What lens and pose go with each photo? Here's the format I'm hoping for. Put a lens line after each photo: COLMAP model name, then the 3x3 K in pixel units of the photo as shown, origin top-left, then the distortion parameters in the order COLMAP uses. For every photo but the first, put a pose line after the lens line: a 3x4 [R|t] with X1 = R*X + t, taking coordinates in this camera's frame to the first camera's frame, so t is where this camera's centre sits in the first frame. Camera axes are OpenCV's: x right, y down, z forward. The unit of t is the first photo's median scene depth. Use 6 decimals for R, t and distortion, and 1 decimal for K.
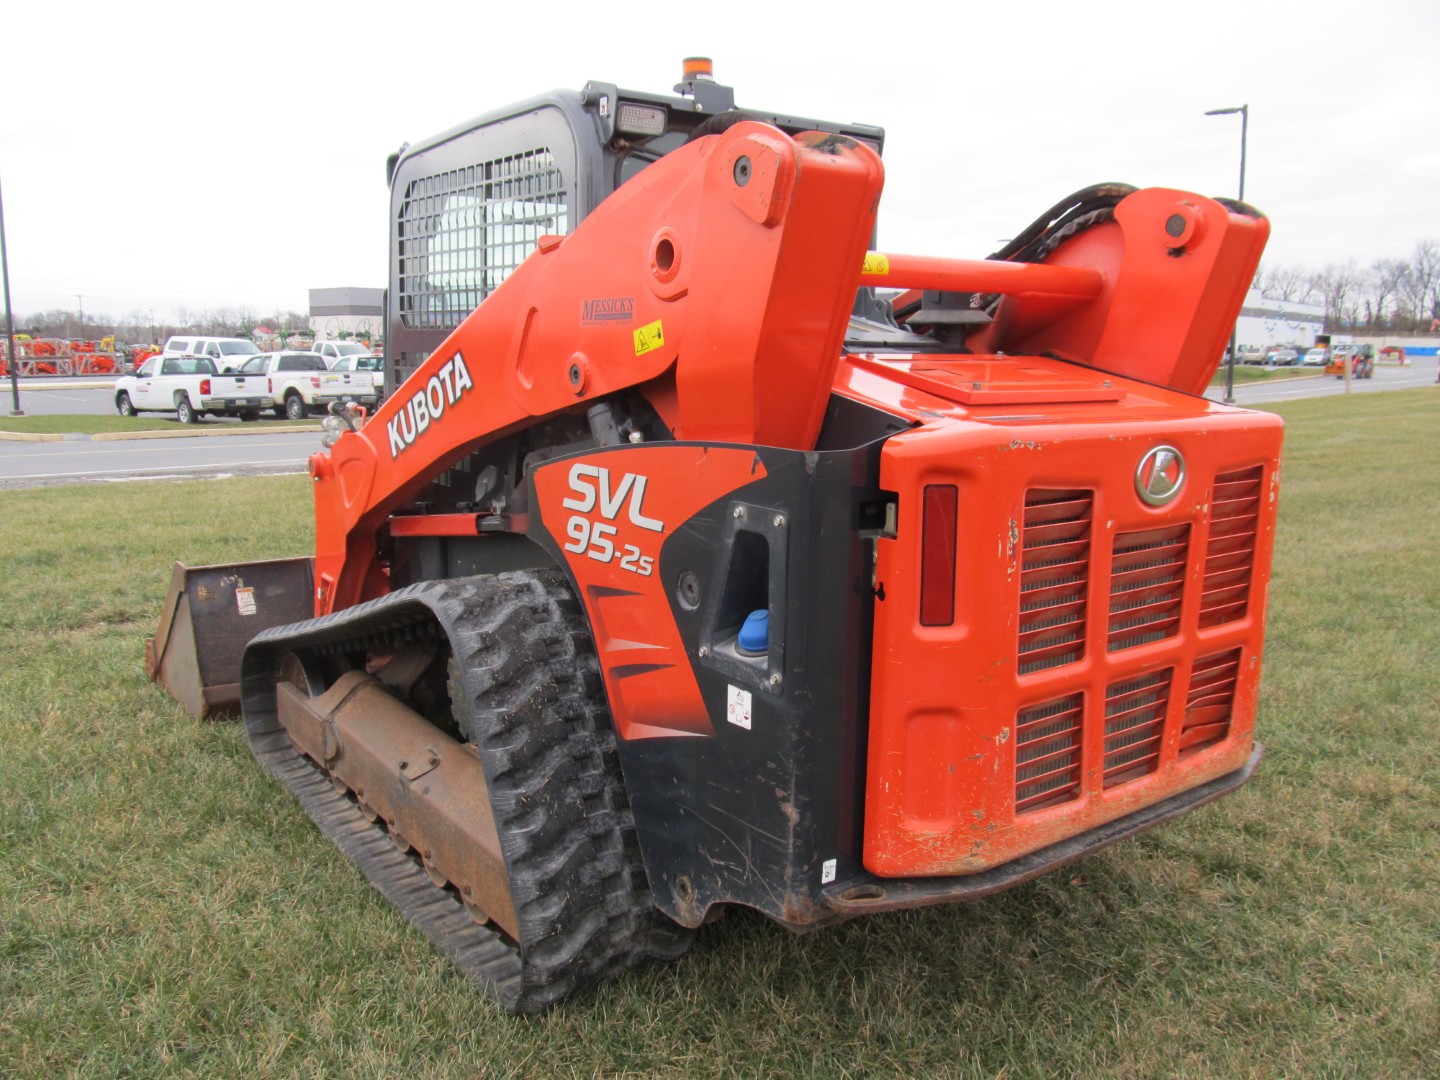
lens RADIAL K [[1182.9, 0, 720.0], [0, 1182.9, 540.0], [0, 0, 1]] dist [-0.073352, 0.045486]
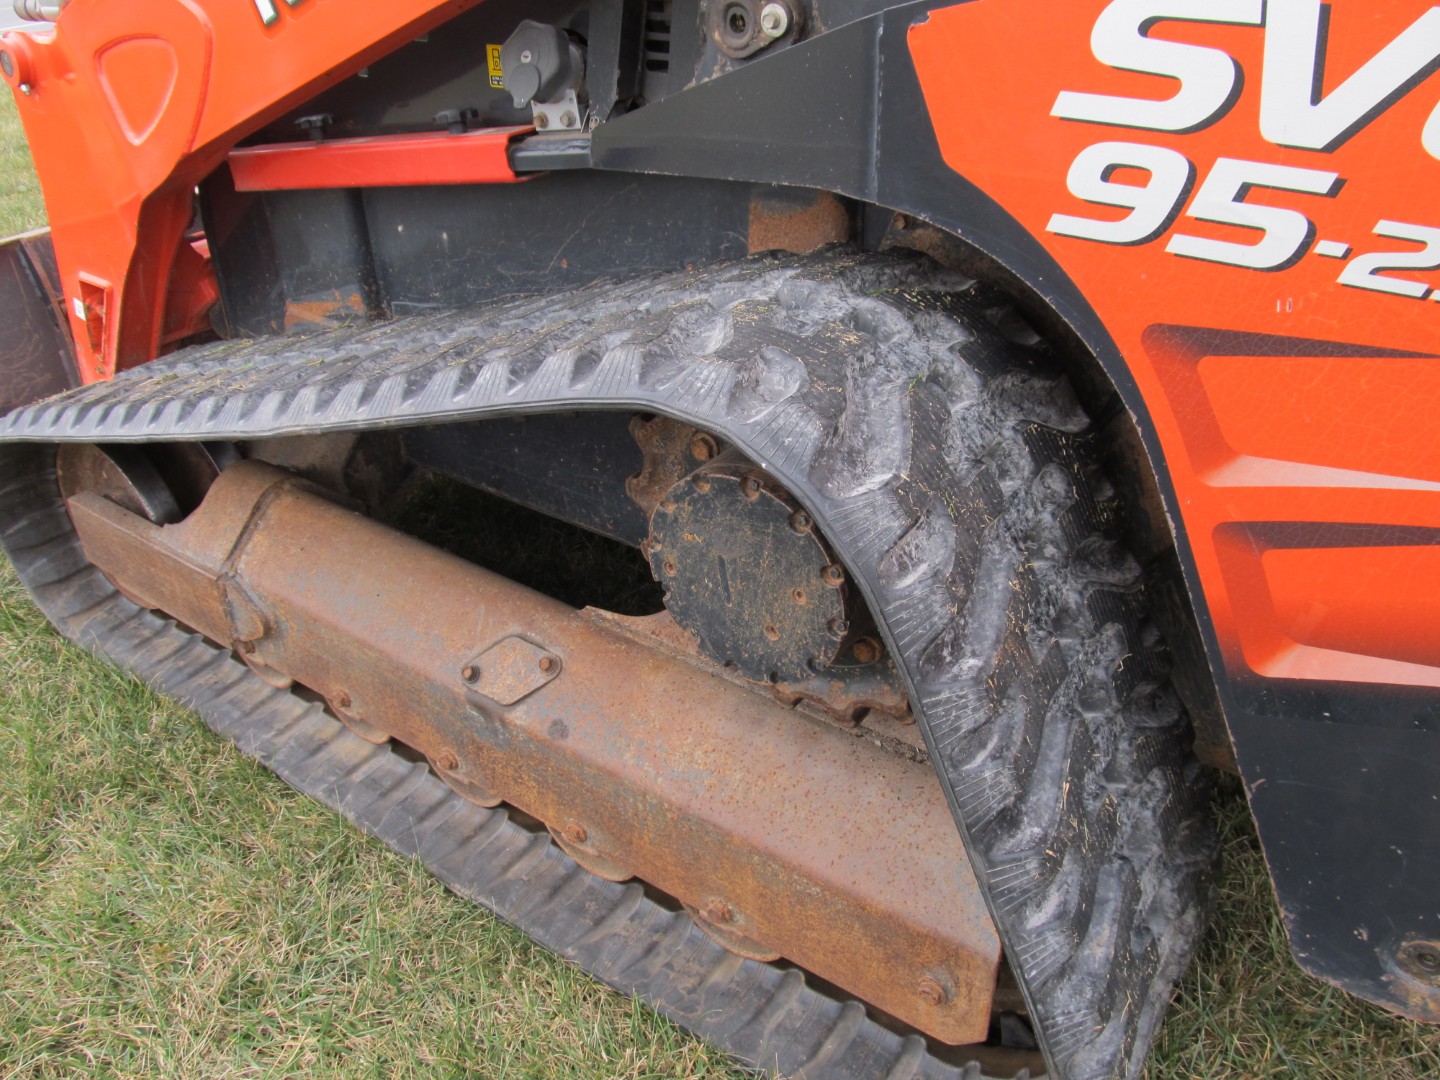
lens RADIAL K [[1182.9, 0, 720.0], [0, 1182.9, 540.0], [0, 0, 1]] dist [-0.073352, 0.045486]
pose [[0.953217, -0.182175, 0.241224, -0.286178], [0.083335, 0.925446, 0.369602, -0.040802], [-0.290572, -0.332209, 0.897332, 0.545087]]
